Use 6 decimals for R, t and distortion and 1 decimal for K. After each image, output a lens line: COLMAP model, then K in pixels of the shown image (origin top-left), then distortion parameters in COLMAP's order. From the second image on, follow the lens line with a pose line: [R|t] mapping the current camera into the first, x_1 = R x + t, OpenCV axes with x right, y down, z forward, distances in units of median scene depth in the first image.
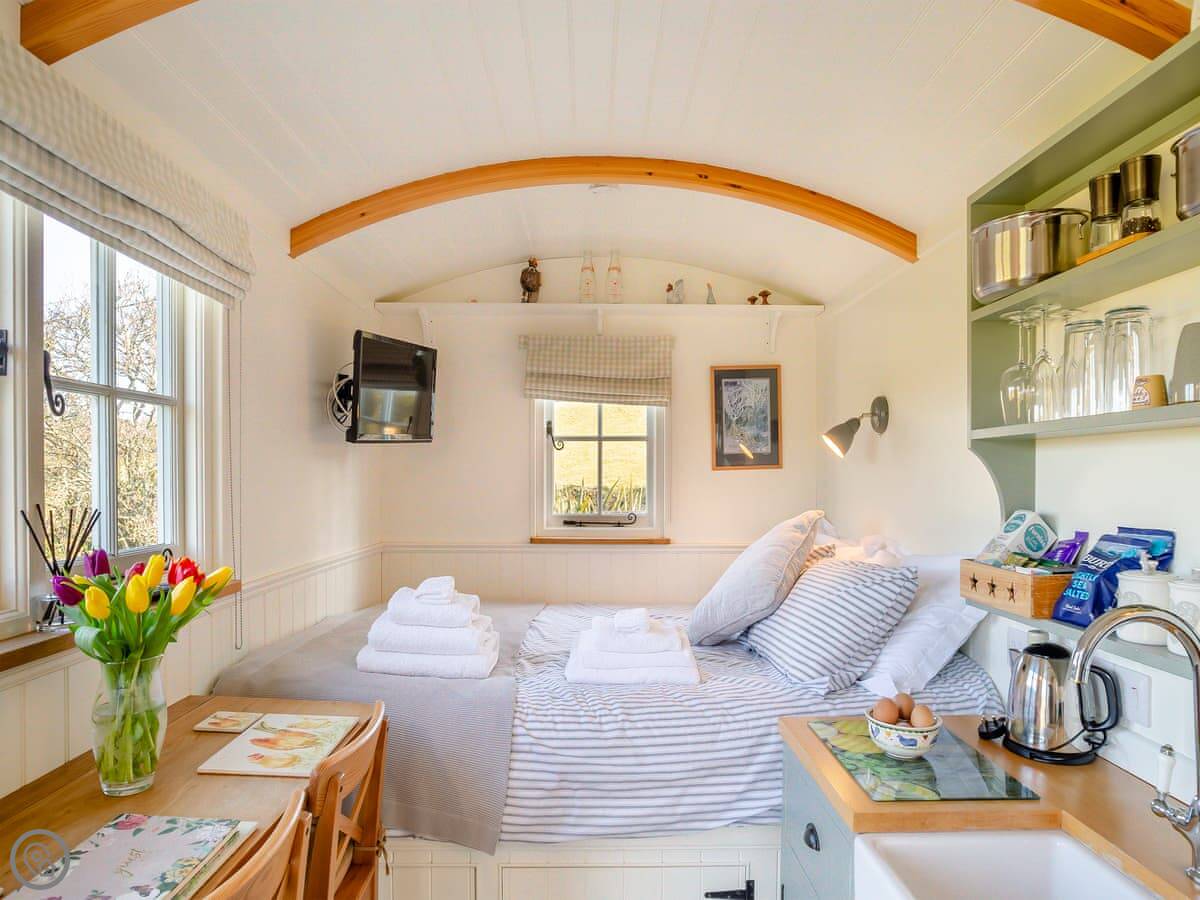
lens RADIAL K [[730.4, 0, 597.6], [0, 730.4, 489.4], [0, 0, 1]] dist [-0.061811, 0.031519]
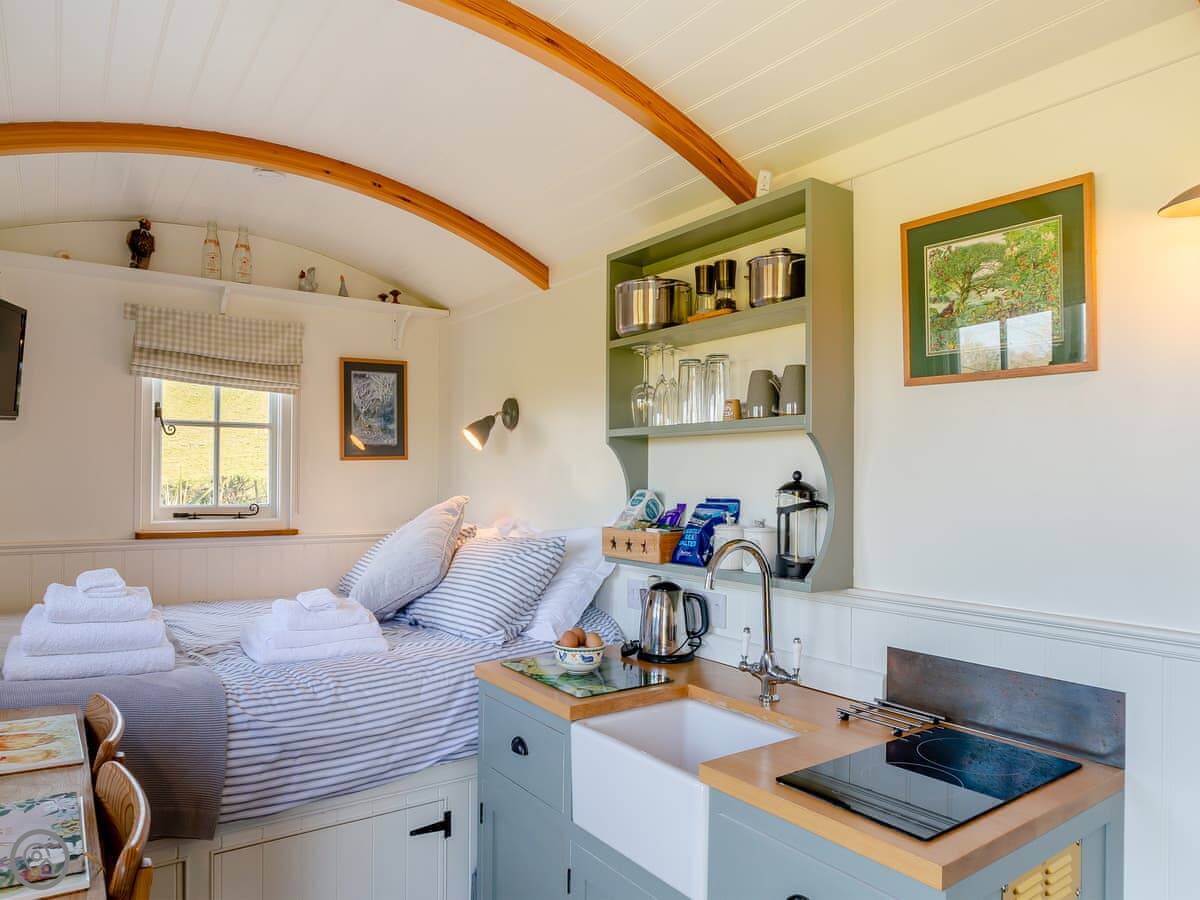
lens RADIAL K [[790.4, 0, 603.1], [0, 790.4, 478.8], [0, 0, 1]] dist [-0.066581, 0.046130]
pose [[0.821873, 0.004921, 0.569650, -0.268176], [0.002187, 0.999928, -0.011793, 0.021415], [-0.569667, 0.010938, 0.821803, -0.161647]]
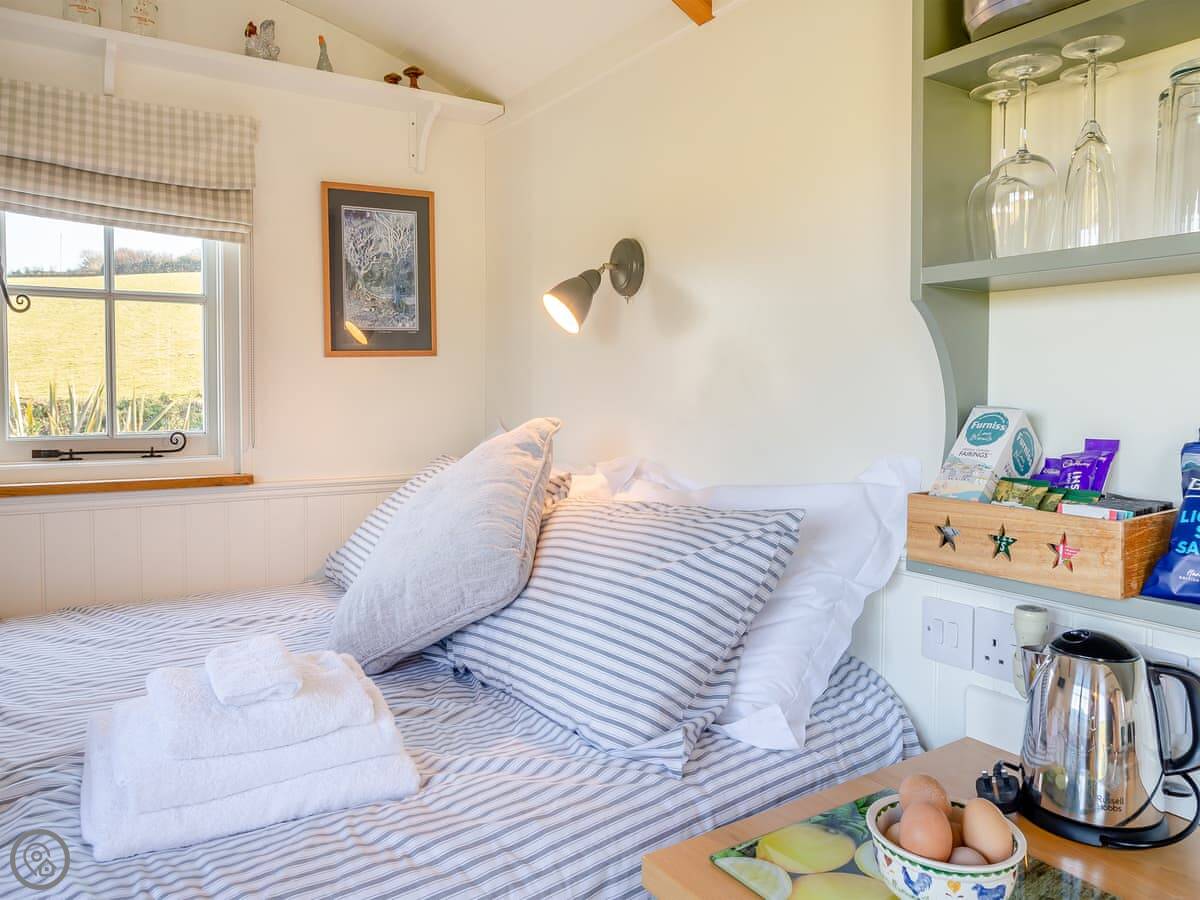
lens RADIAL K [[865.5, 0, 601.6], [0, 865.5, 420.4], [0, 0, 1]] dist [-0.051851, 0.039760]
pose [[0.842469, -0.019280, 0.538400, -0.053847], [0.007595, 0.999685, 0.023913, 0.017560], [-0.538692, -0.016057, 0.842350, 0.468313]]
